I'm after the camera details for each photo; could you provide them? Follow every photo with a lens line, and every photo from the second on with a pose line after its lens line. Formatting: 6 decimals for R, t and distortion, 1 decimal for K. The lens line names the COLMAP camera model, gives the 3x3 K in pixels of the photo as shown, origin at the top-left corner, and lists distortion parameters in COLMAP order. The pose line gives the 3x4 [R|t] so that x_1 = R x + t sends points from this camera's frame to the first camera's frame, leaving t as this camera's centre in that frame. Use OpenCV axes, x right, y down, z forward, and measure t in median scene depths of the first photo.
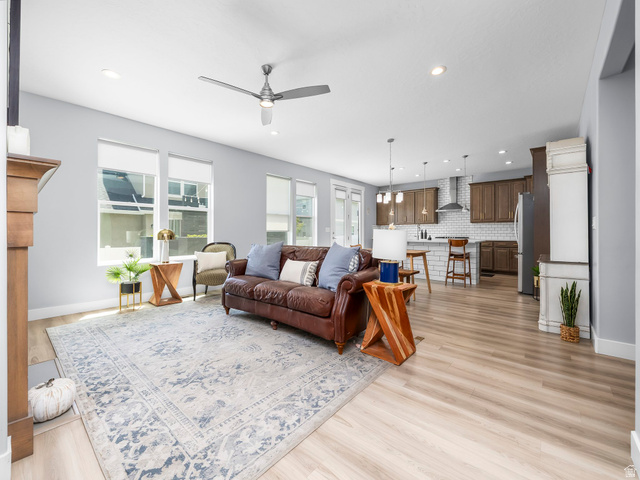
lens RADIAL K [[273.8, 0, 319.0], [0, 273.8, 236.6], [0, 0, 1]] dist [-0.001833, -0.000223]
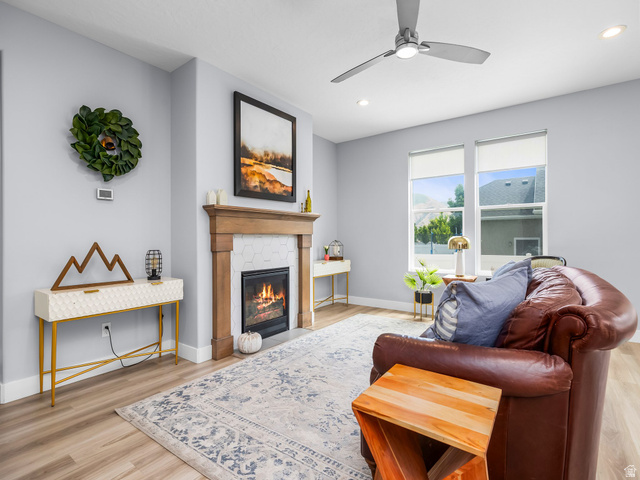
lens RADIAL K [[328.8, 0, 320.3], [0, 328.8, 236.2], [0, 0, 1]] dist [-0.006690, -0.000038]
pose [[0.068084, -0.007310, -0.997653, 0.924126], [-0.010387, 0.999914, -0.008035, -0.034641], [0.997626, 0.010910, 0.068002, 1.138427]]
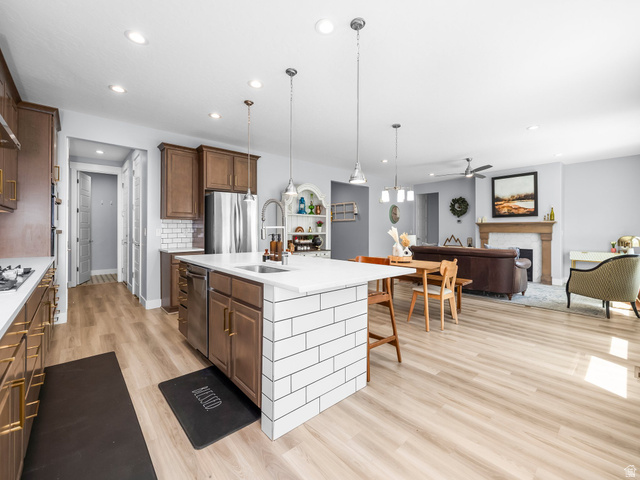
lens RADIAL K [[273.8, 0, 320.3], [0, 273.8, 233.6], [0, 0, 1]] dist [-0.001833, -0.000223]
pose [[-0.991661, -0.012629, 0.128257, 0.976425], [-0.009480, 0.999639, 0.025135, -0.083912], [-0.128528, 0.023710, -0.991422, 3.435827]]
